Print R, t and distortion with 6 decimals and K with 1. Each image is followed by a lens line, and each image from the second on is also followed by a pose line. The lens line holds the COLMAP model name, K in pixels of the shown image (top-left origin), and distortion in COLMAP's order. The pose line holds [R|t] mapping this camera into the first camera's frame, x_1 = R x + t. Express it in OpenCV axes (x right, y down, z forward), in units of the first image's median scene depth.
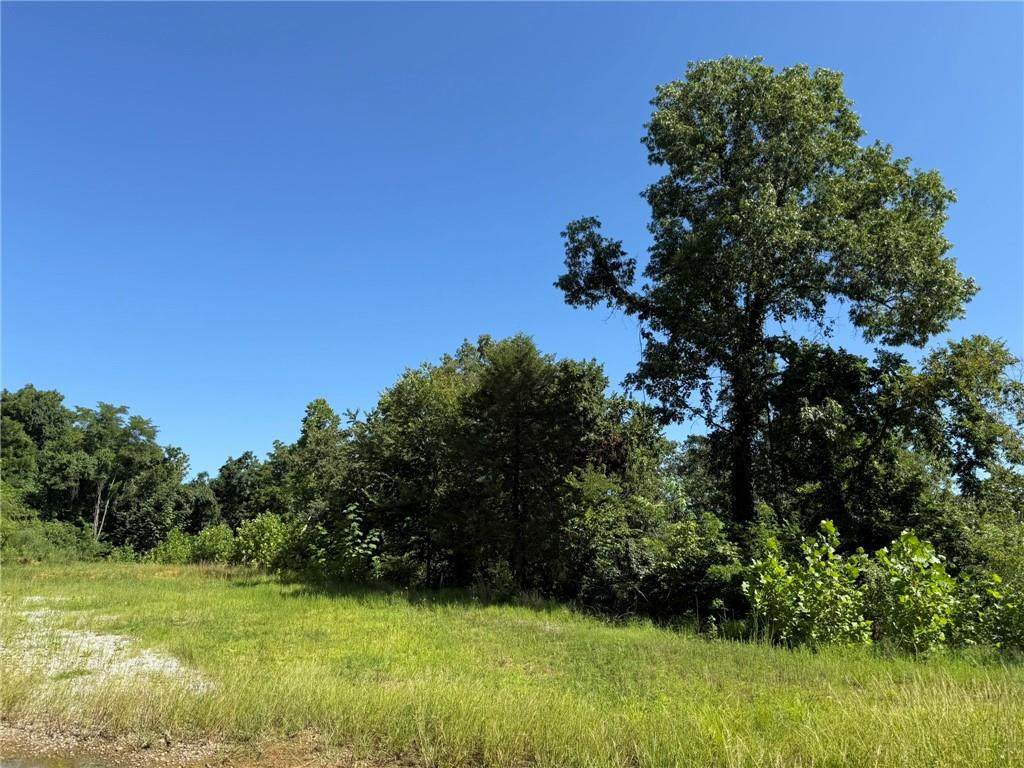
lens RADIAL K [[706.1, 0, 512.0], [0, 706.1, 384.0], [0, 0, 1]] dist [0.005600, -0.042260]
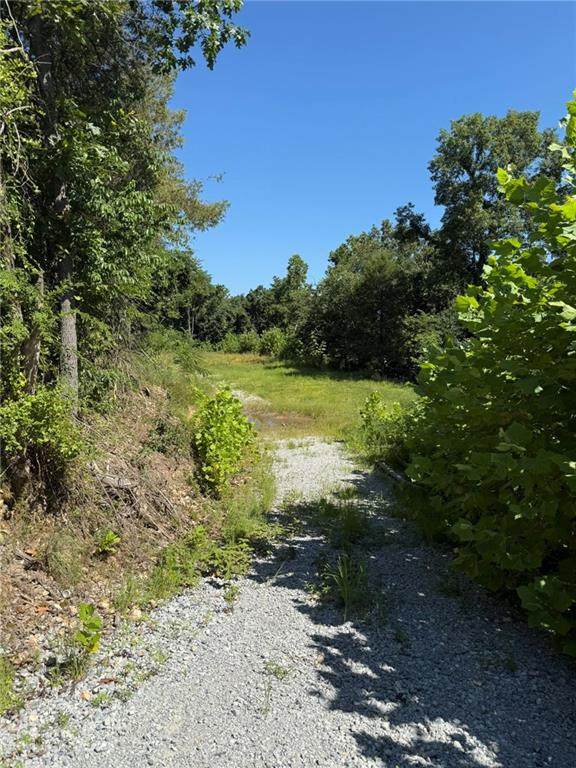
lens RADIAL K [[529.6, 0, 288.0], [0, 529.6, 384.0], [0, 0, 1]] dist [0.005600, -0.042260]
pose [[0.955141, 0.006512, -0.296079, 0.121010], [0.094312, 0.941018, 0.324947, -0.139522], [0.280732, -0.338294, 0.898191, -0.355490]]
